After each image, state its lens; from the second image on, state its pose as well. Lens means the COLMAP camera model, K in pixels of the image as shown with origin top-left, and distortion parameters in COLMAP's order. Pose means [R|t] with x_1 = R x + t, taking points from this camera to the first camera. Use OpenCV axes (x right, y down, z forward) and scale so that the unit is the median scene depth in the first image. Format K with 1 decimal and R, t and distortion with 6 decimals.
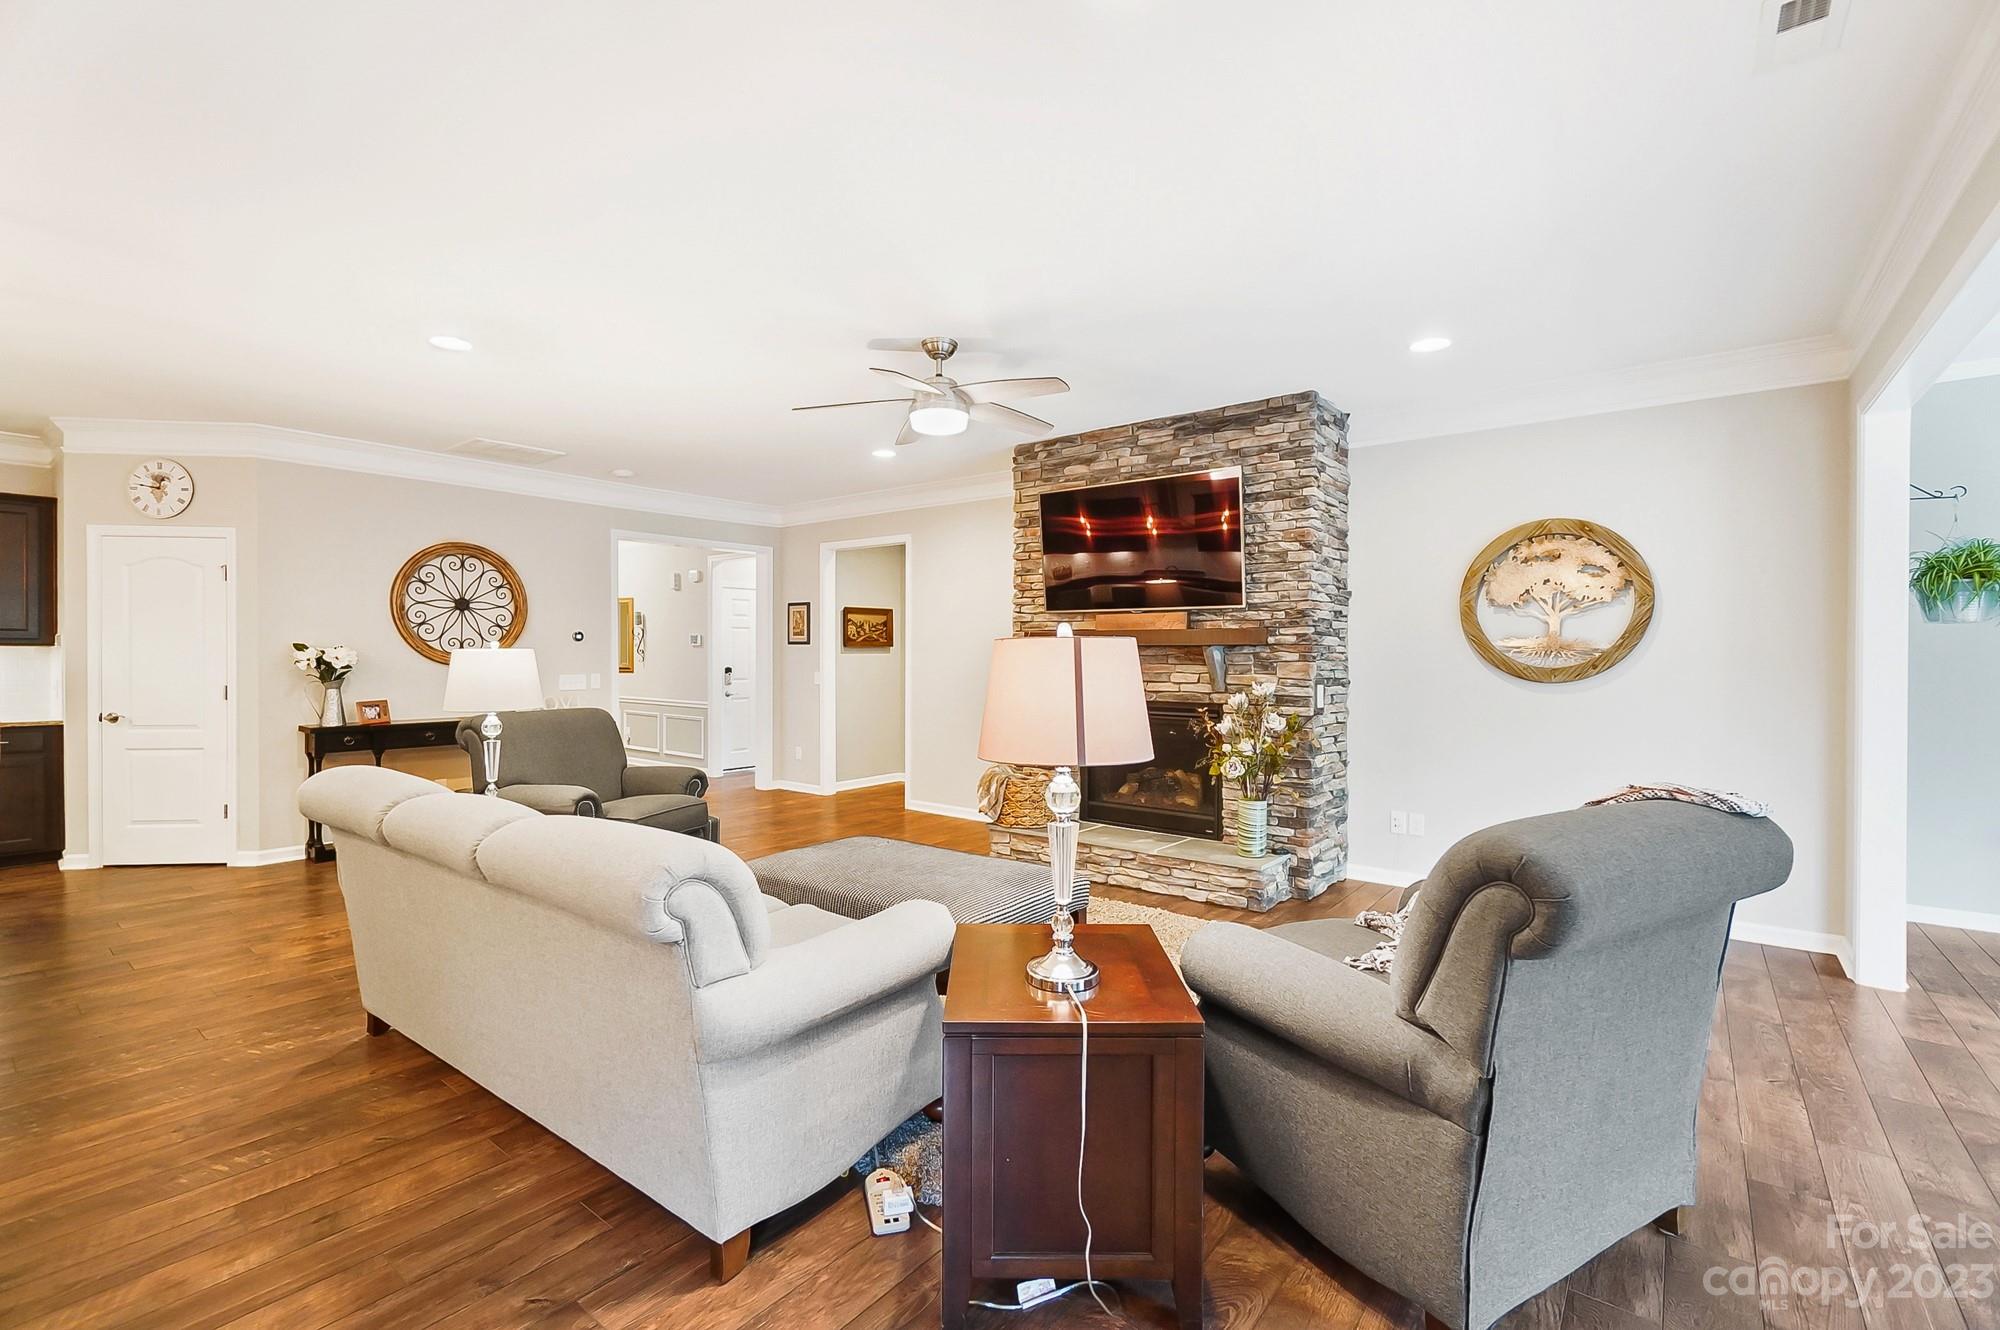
lens RADIAL K [[864.9, 0, 995.9], [0, 864.9, 663.2], [0, 0, 1]] dist [-0.011716, -0.000294]
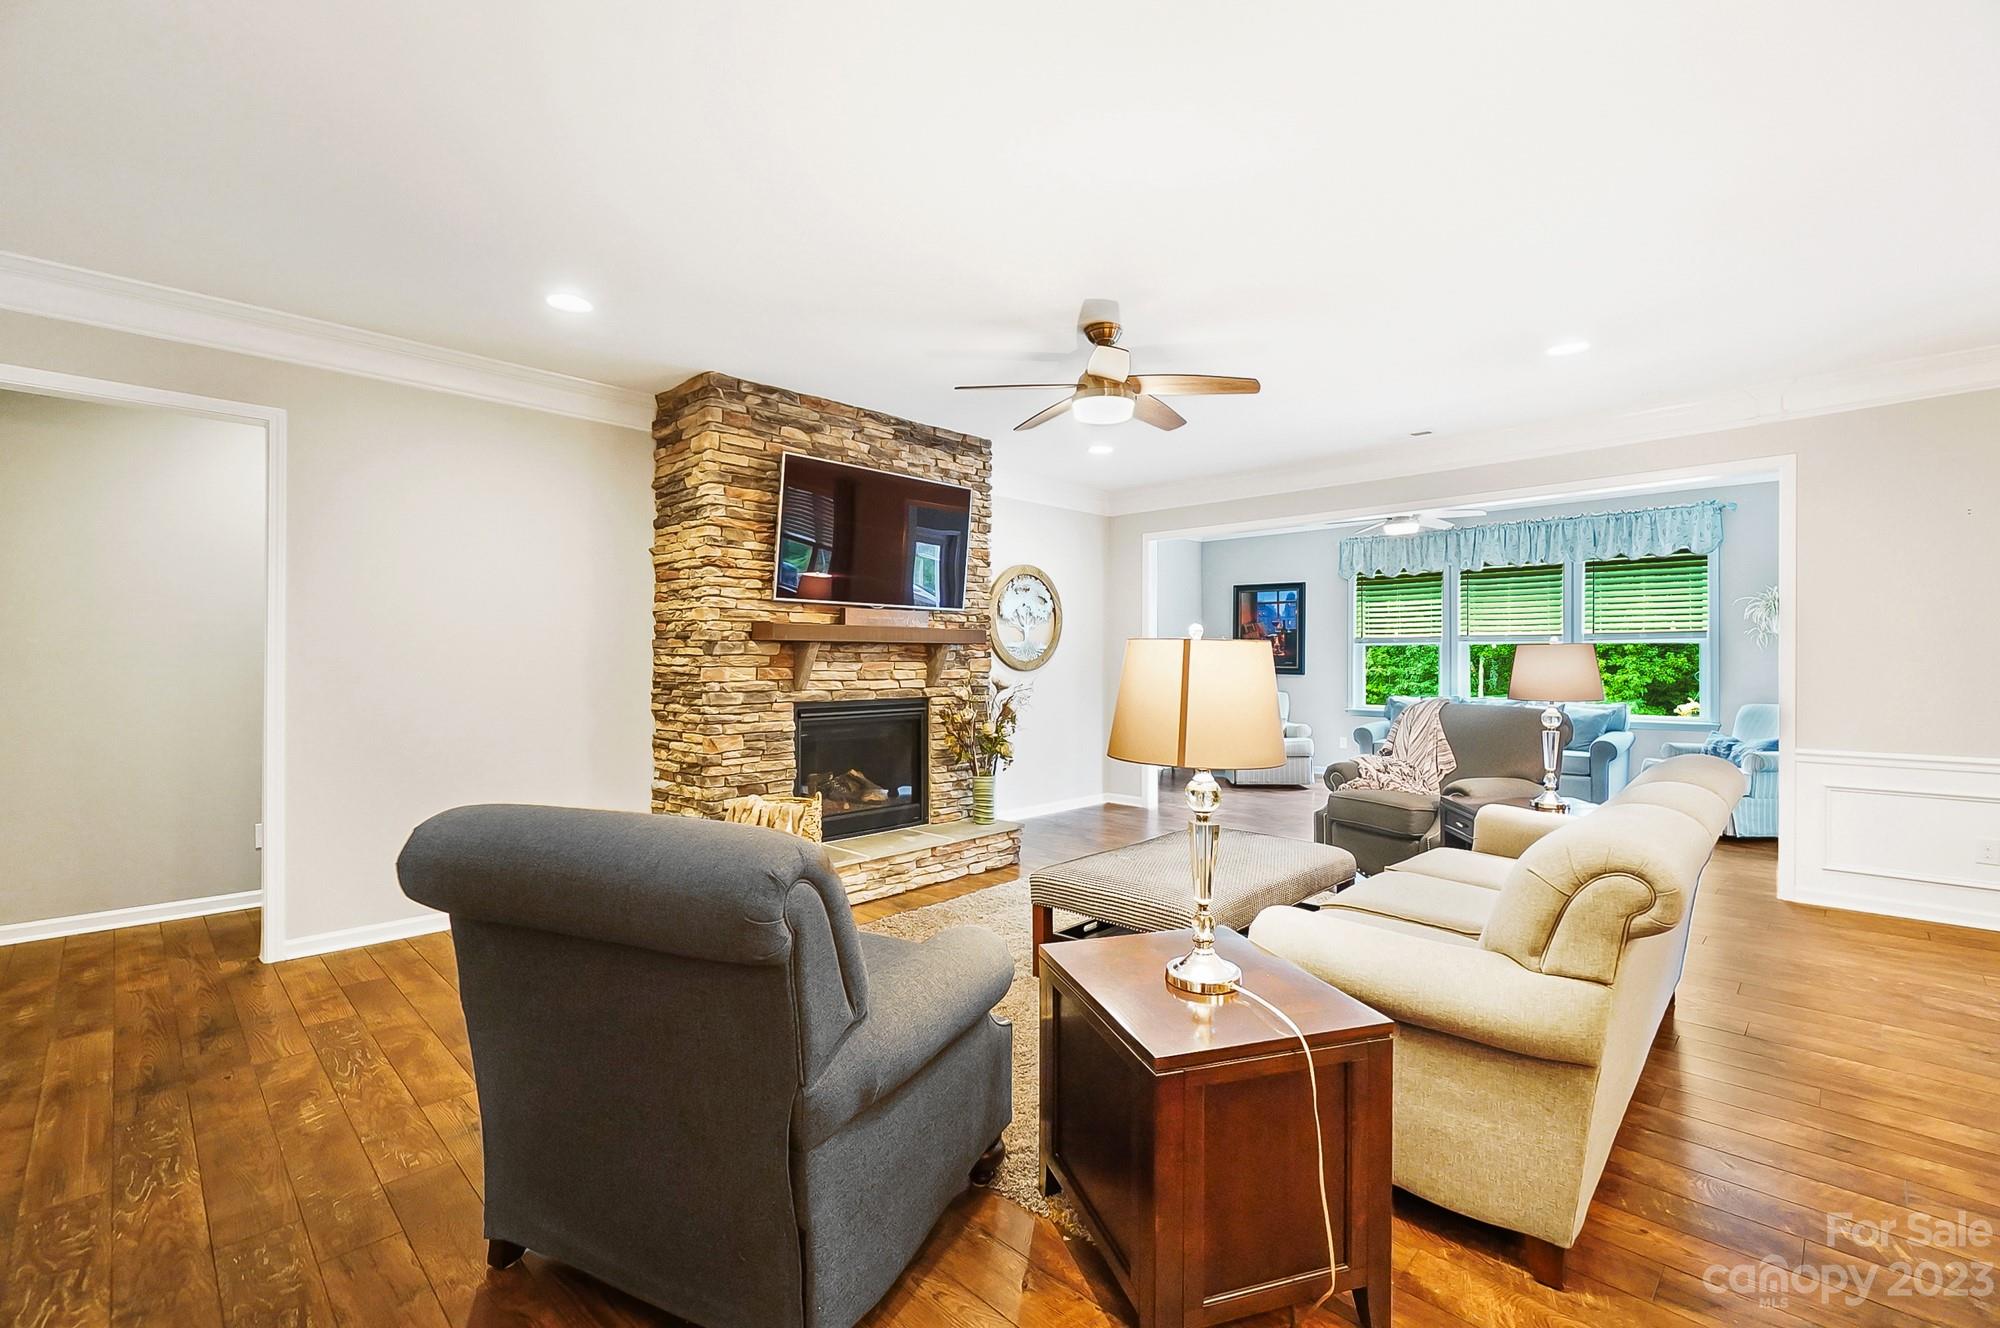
lens RADIAL K [[864.9, 0, 995.9], [0, 864.9, 662.2], [0, 0, 1]] dist [-0.011716, -0.000294]
pose [[0.115116, -0.008676, 0.993314, -0.773634], [0.008877, 0.999931, 0.007705, -0.004708], [-0.993312, 0.007930, 0.115185, 0.752915]]
